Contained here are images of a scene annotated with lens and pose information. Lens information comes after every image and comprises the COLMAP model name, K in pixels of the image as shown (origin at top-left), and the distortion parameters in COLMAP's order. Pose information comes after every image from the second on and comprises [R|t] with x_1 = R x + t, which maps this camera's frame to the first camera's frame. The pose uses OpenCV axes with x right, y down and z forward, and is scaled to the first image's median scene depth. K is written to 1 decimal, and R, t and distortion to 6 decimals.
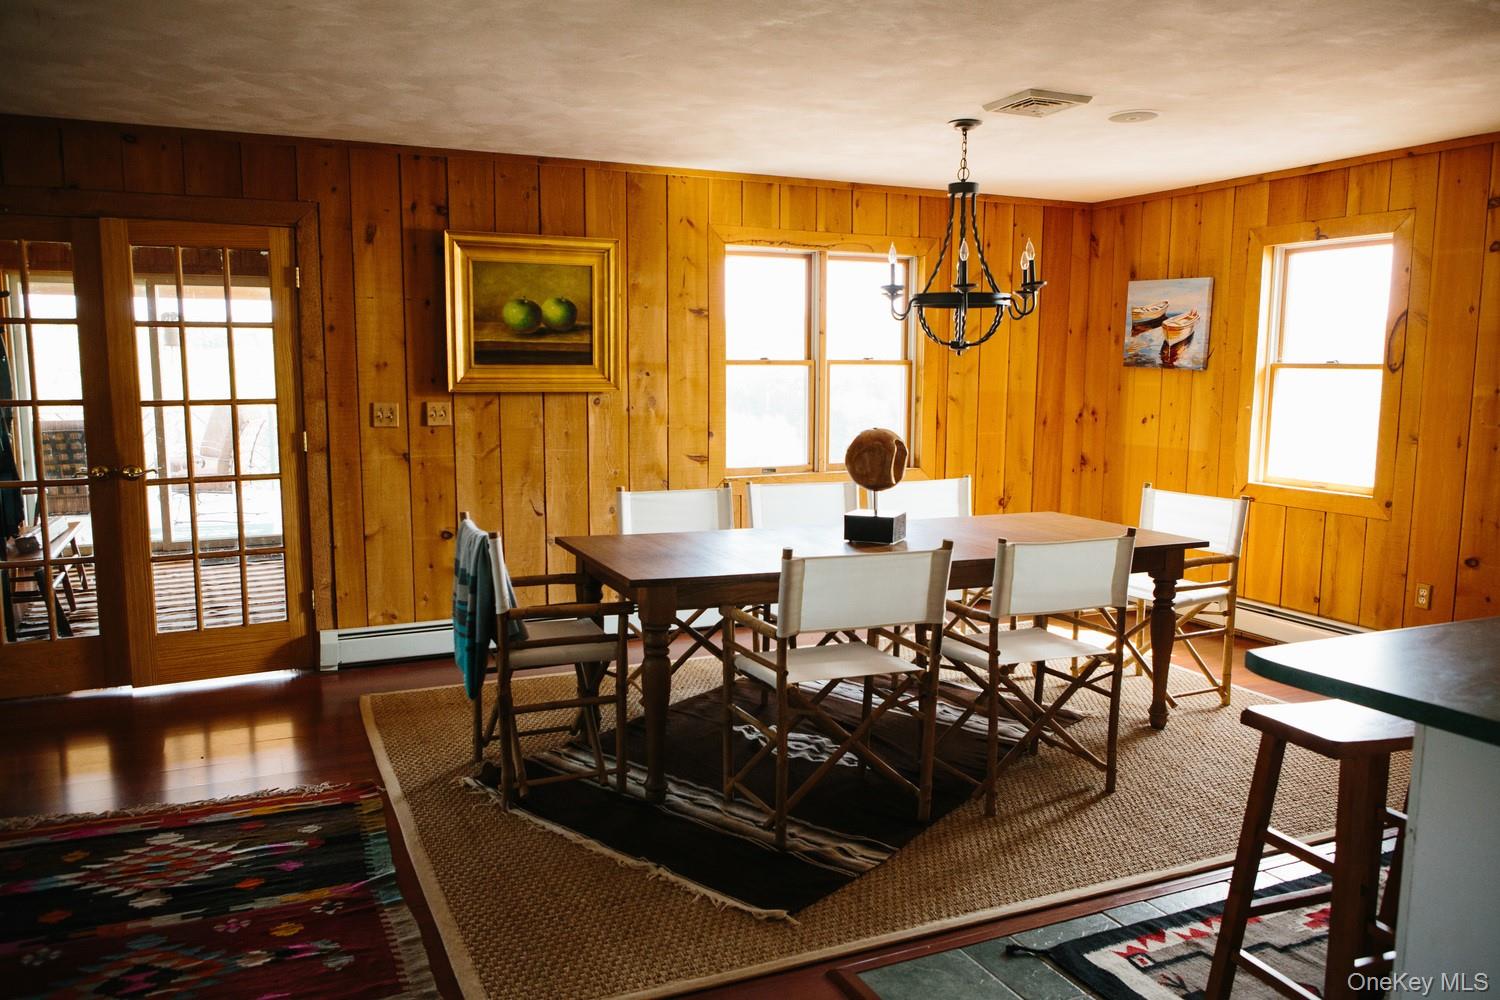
lens RADIAL K [[1125.5, 0, 754.0], [0, 1125.5, 503.3], [0, 0, 1]] dist [0.008887, 0.000879]
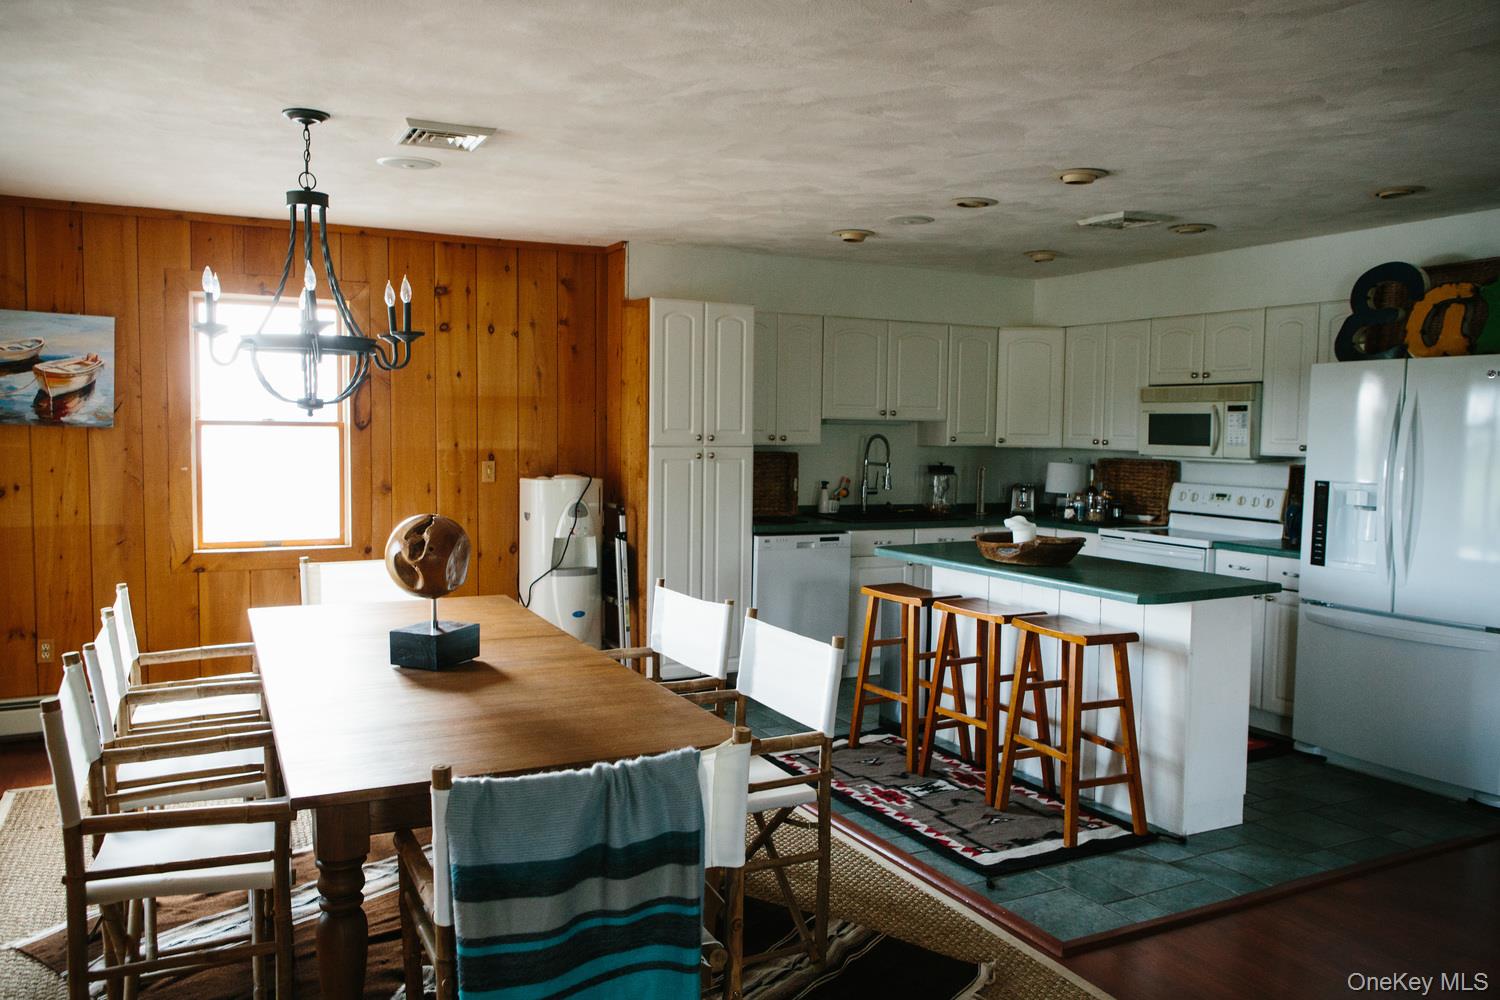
lens RADIAL K [[1125.5, 0, 754.9], [0, 1125.5, 496.8], [0, 0, 1]] dist [0.008887, 0.000879]
pose [[-0.040810, -0.074852, 0.996359, -0.492442], [0.111123, 0.990664, 0.078975, -0.087319], [-0.992968, 0.113942, -0.032111, 0.609022]]
